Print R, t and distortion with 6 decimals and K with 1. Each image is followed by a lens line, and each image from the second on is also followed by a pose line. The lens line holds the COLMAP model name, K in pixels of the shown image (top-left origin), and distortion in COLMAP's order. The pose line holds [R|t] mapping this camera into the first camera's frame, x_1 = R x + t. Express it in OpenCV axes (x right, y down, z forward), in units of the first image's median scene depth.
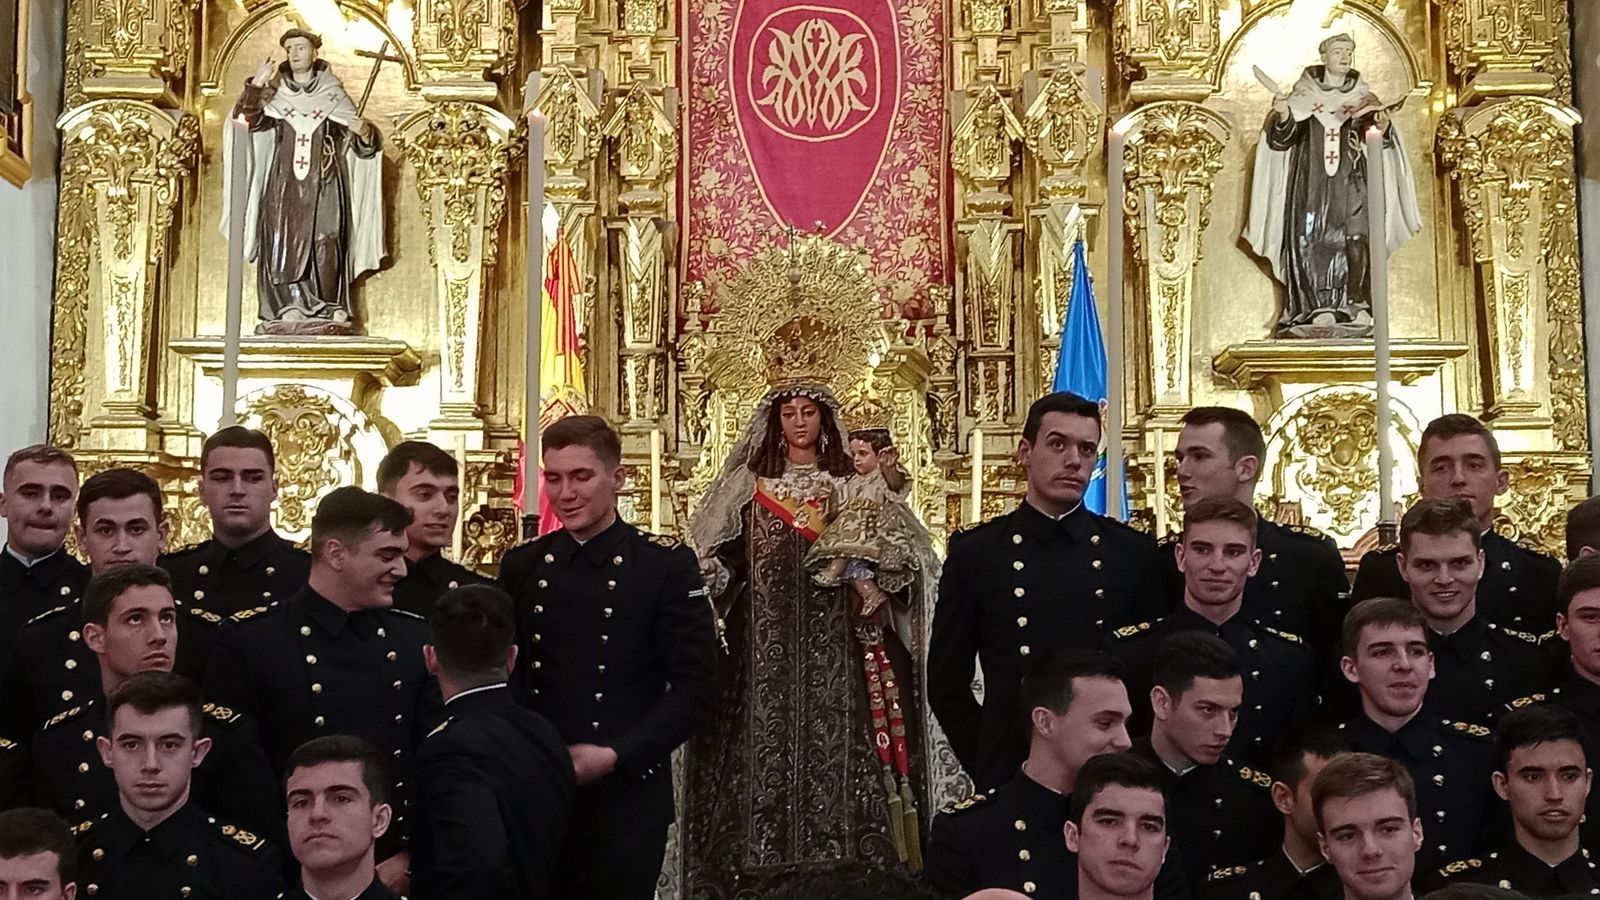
lens RADIAL K [[2492.4, 0, 799.4], [0, 2492.4, 452.1], [0, 0, 1]] dist [0.105657, 0.000000]
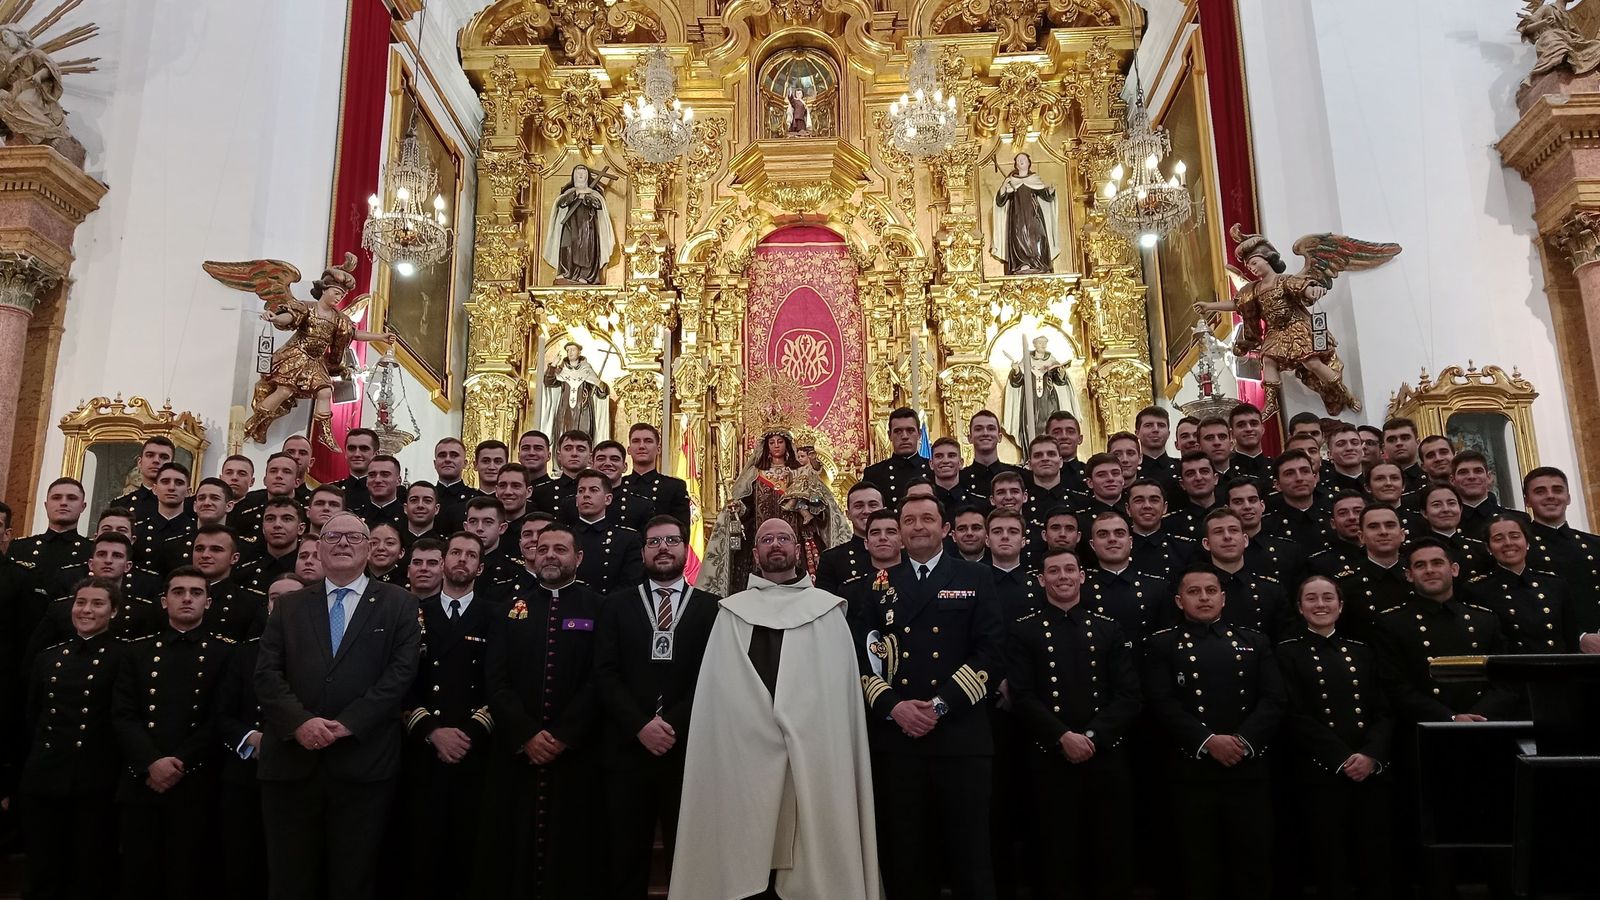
lens RADIAL K [[1246.8, 0, 800.6], [0, 1246.8, 456.5], [0, 0, 1]] dist [0.101910, -0.193315]
pose [[0.999614, -0.018510, -0.020725, 0.024736], [0.015746, 0.991857, -0.126378, 0.077143], [0.022896, 0.126002, 0.991766, -0.085375]]
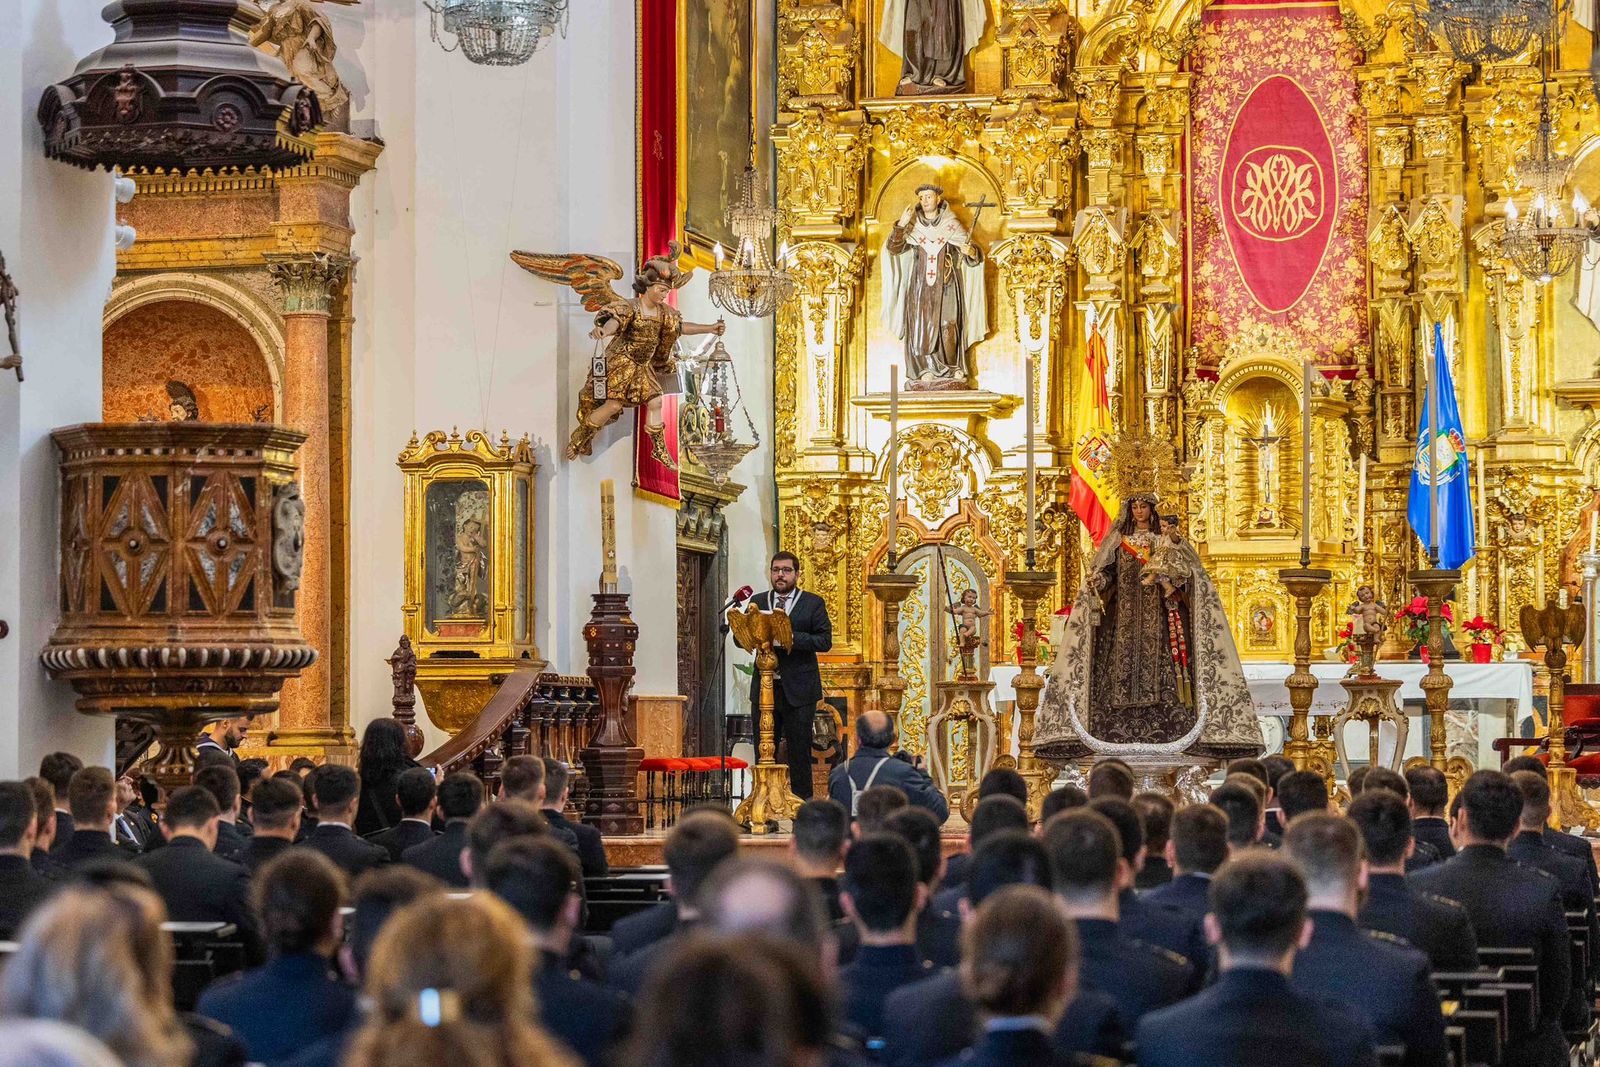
lens RADIAL K [[3903.3, 0, 795.3], [0, 3903.3, 536.2], [0, 0, 1]] dist [0.008753, 0.000000]
pose [[0.969823, -0.013755, -0.243423, 0.293088], [0.033275, 0.996532, 0.076263, -0.141597], [0.241530, -0.082061, 0.966917, -1.309448]]
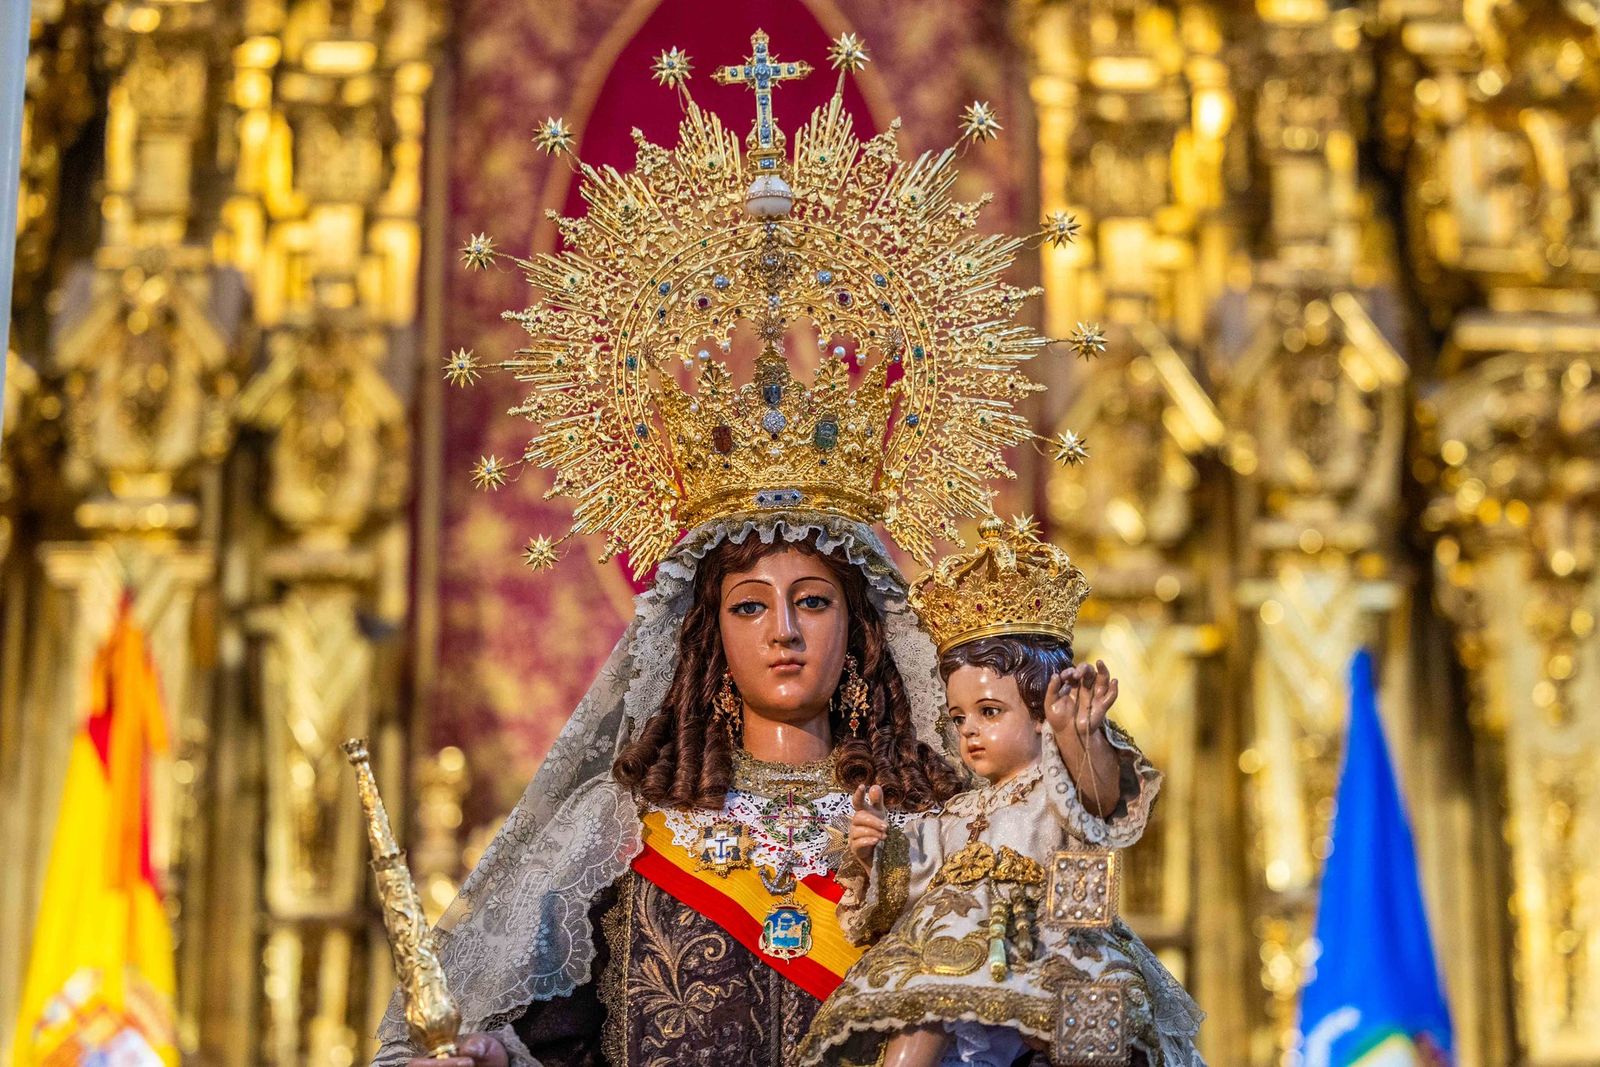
lens RADIAL K [[4649.2, 0, 810.2], [0, 4649.2, 524.9], [0, 0, 1]] dist [-0.120332, 0.000000]
pose [[0.999140, 0.018464, 0.037121, -0.009753], [-0.010800, 0.980354, -0.196951, 0.047699], [-0.040028, 0.196380, 0.979710, 0.221768]]
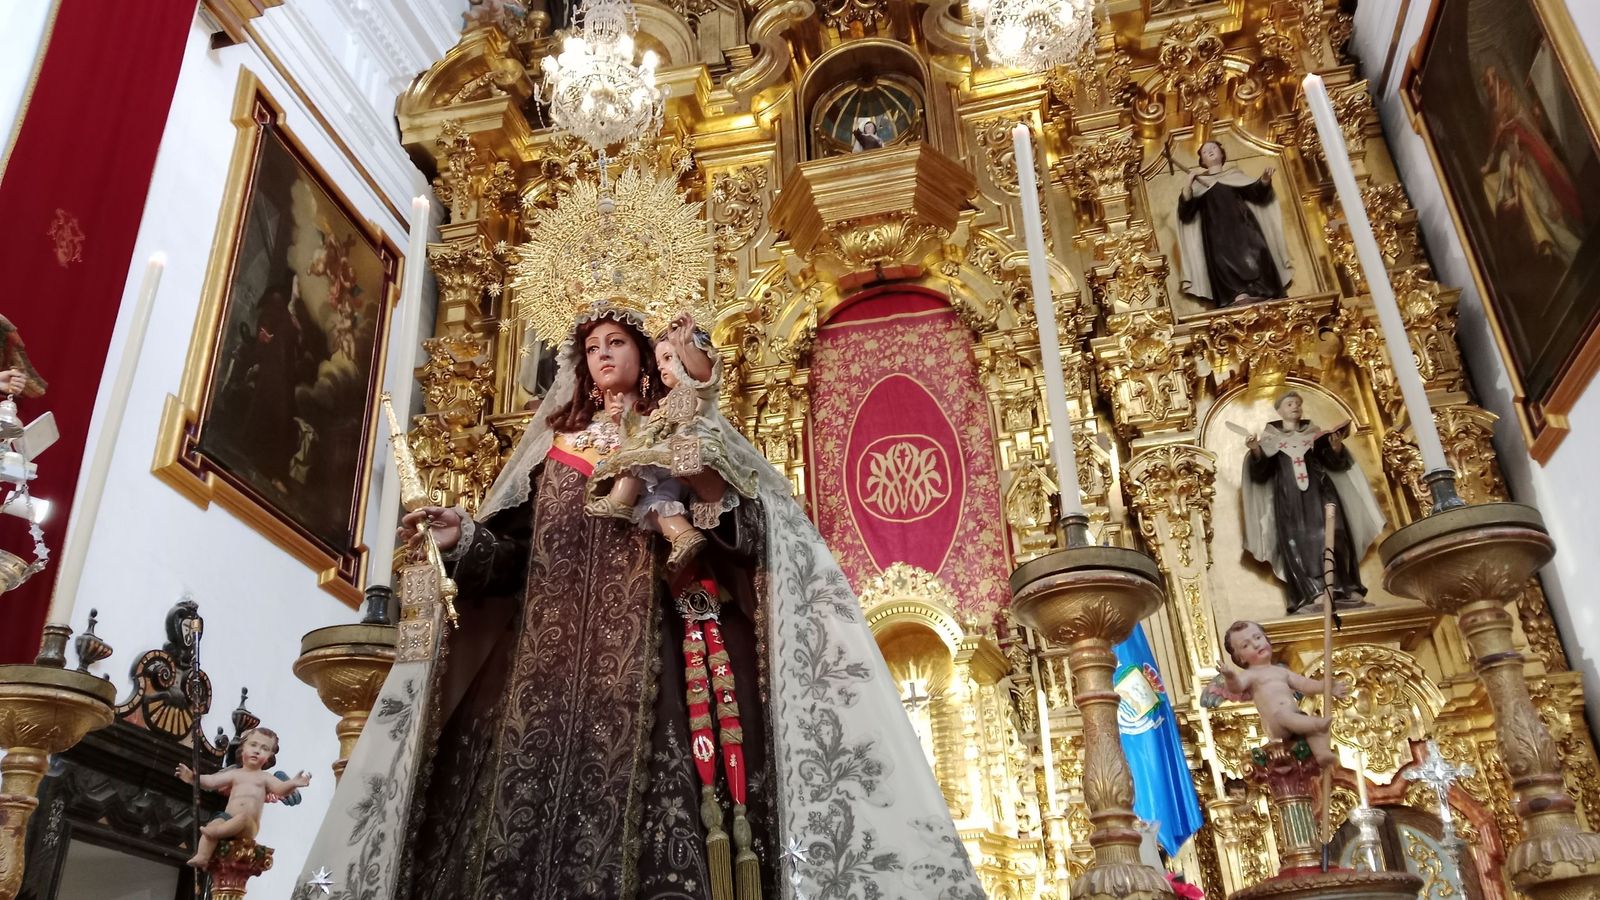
lens RADIAL K [[1246.8, 0, 796.6], [0, 1246.8, 448.3], [0, 0, 1]] dist [0.101910, -0.193315]
pose [[0.979450, -0.130467, -0.153803, 0.059823], [0.068448, 0.932357, -0.354999, 0.081980], [0.189715, 0.337177, 0.922128, 0.350284]]
